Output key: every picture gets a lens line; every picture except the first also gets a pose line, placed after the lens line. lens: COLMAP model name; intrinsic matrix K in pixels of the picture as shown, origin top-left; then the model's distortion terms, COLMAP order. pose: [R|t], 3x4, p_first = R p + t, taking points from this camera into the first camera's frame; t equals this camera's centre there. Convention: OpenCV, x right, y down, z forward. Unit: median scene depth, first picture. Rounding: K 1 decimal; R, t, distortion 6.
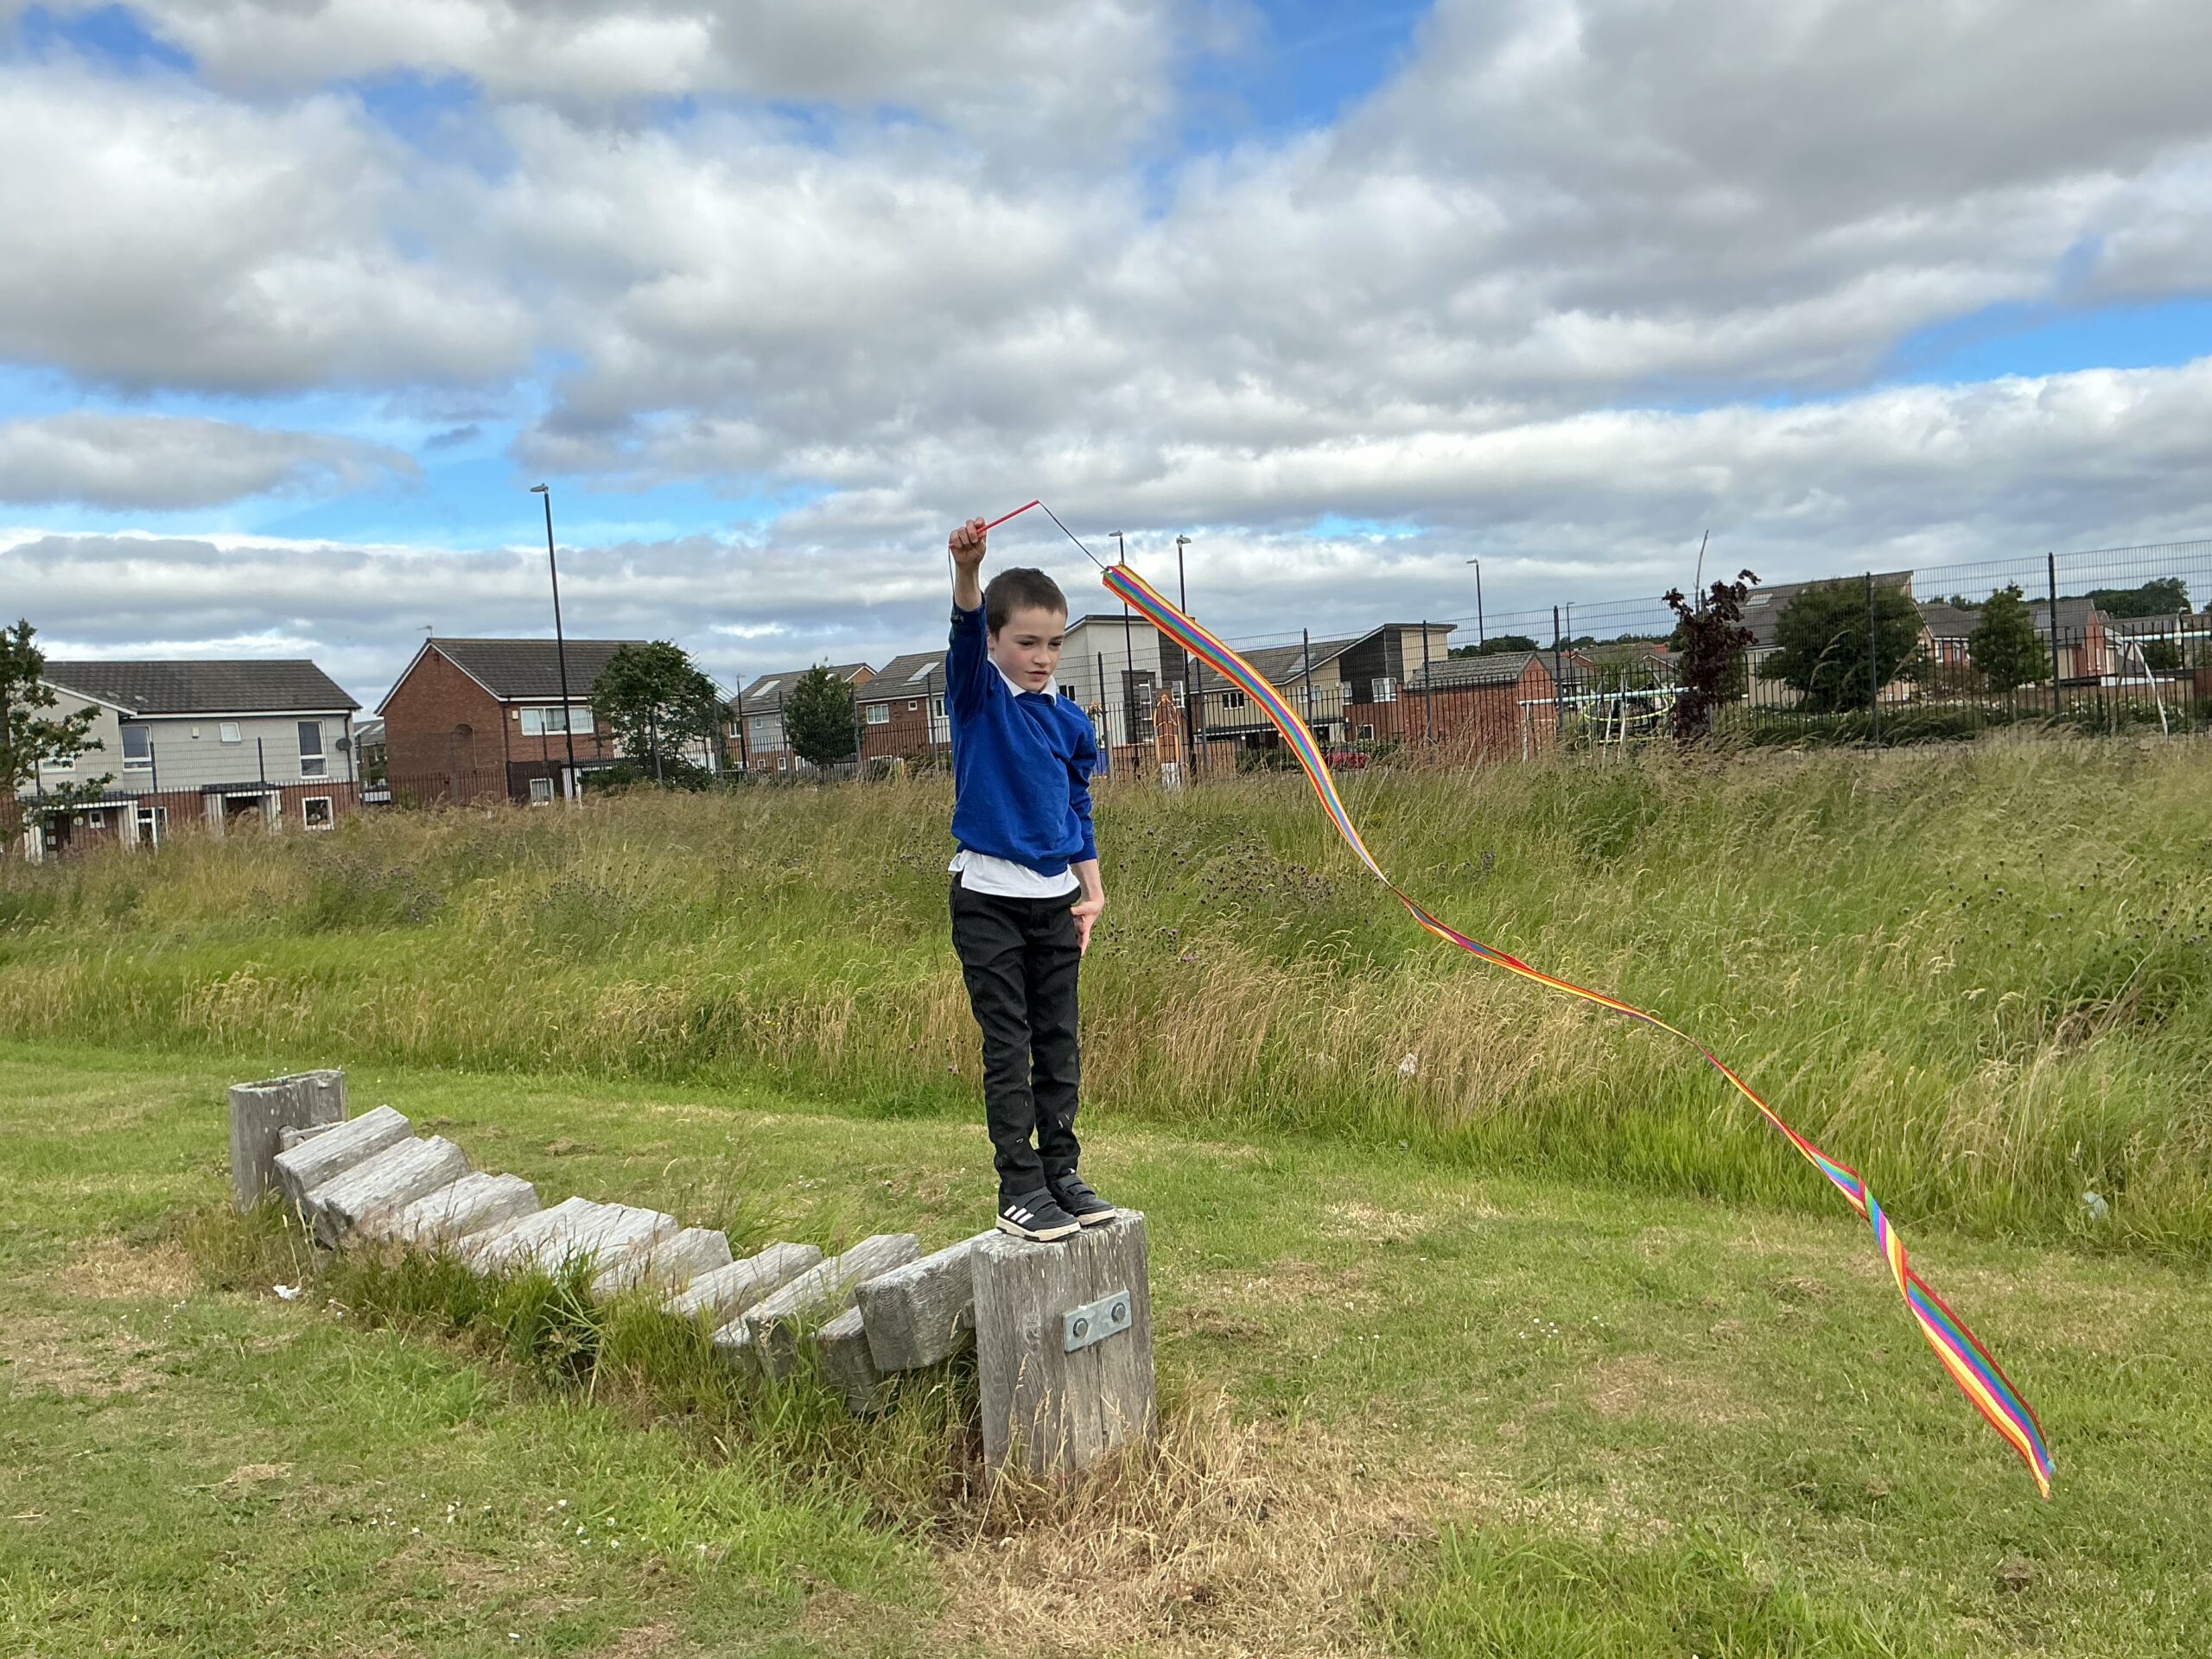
lens RADIAL K [[1860.7, 0, 1106.0], [0, 1860.7, 829.5], [0, 0, 1]] dist [0.103135, -0.223968]
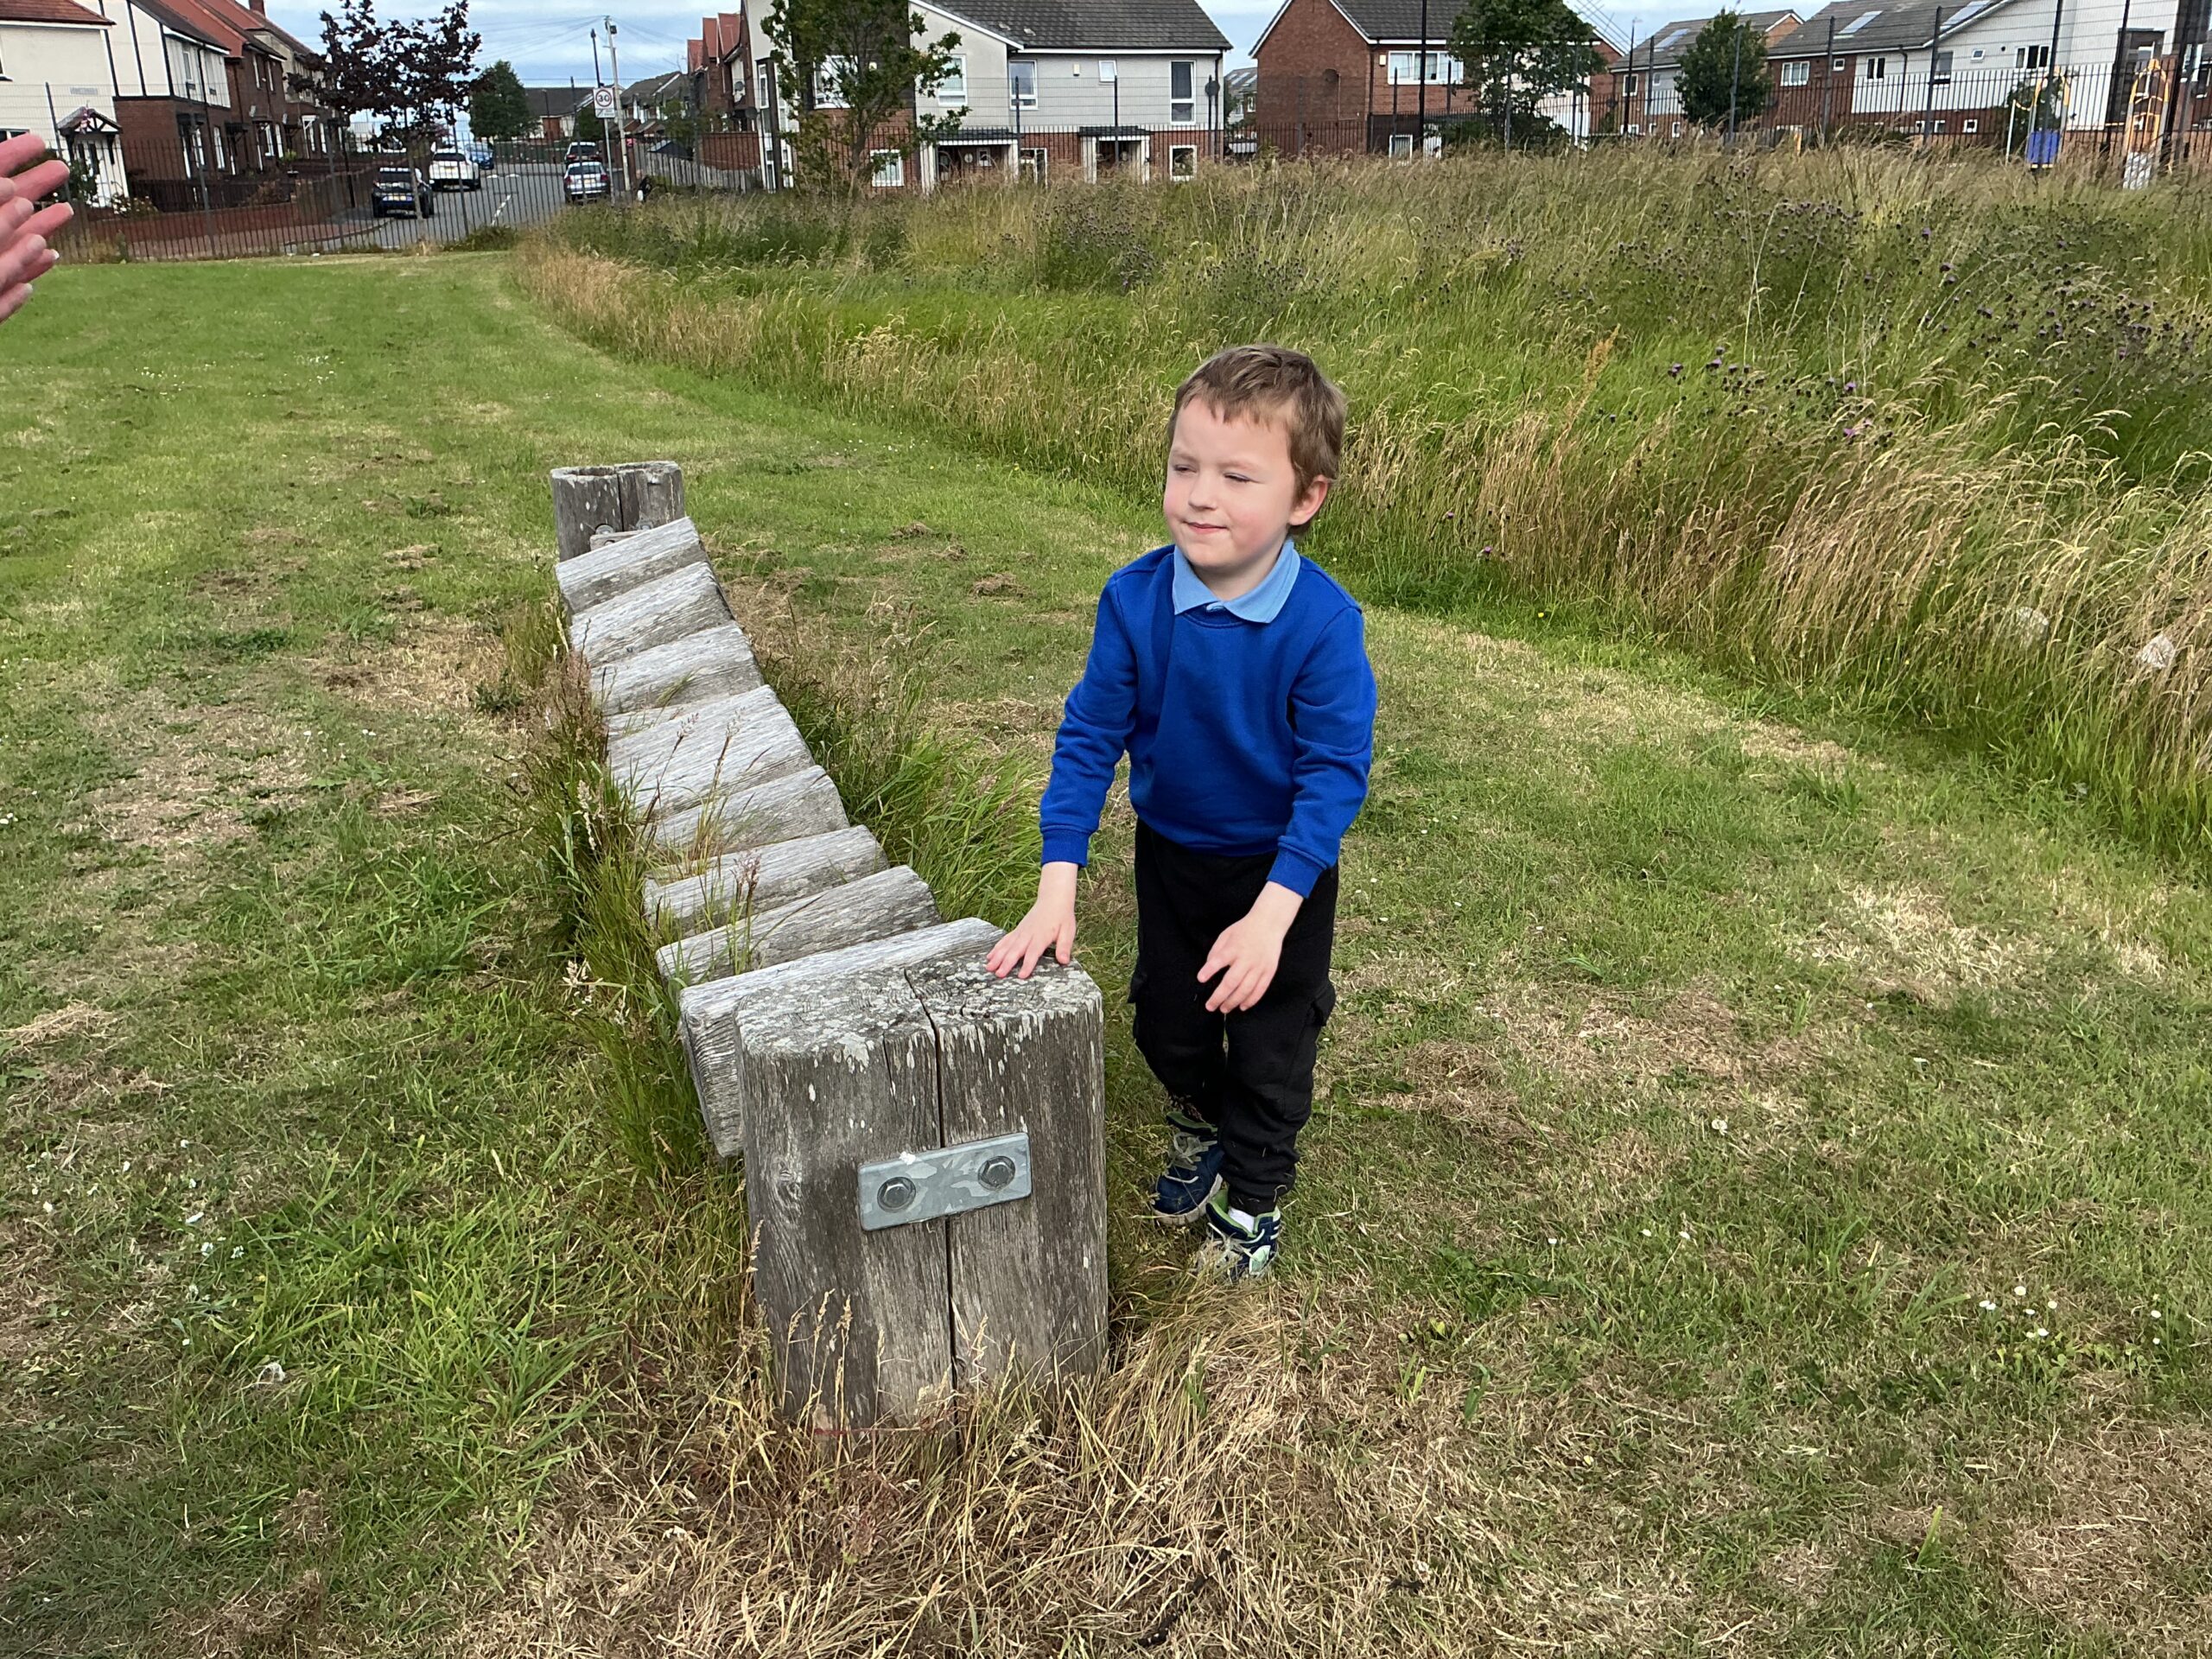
lens RADIAL K [[1852.5, 0, 1106.0], [0, 1852.5, 829.5], [0, 0, 1]] dist [0.120239, -0.204834]
pose [[0.893859, 0.196723, -0.402884, 0.068803], [-0.058926, 0.942350, 0.329399, -0.002112], [0.444458, -0.270696, 0.853921, 0.180731]]
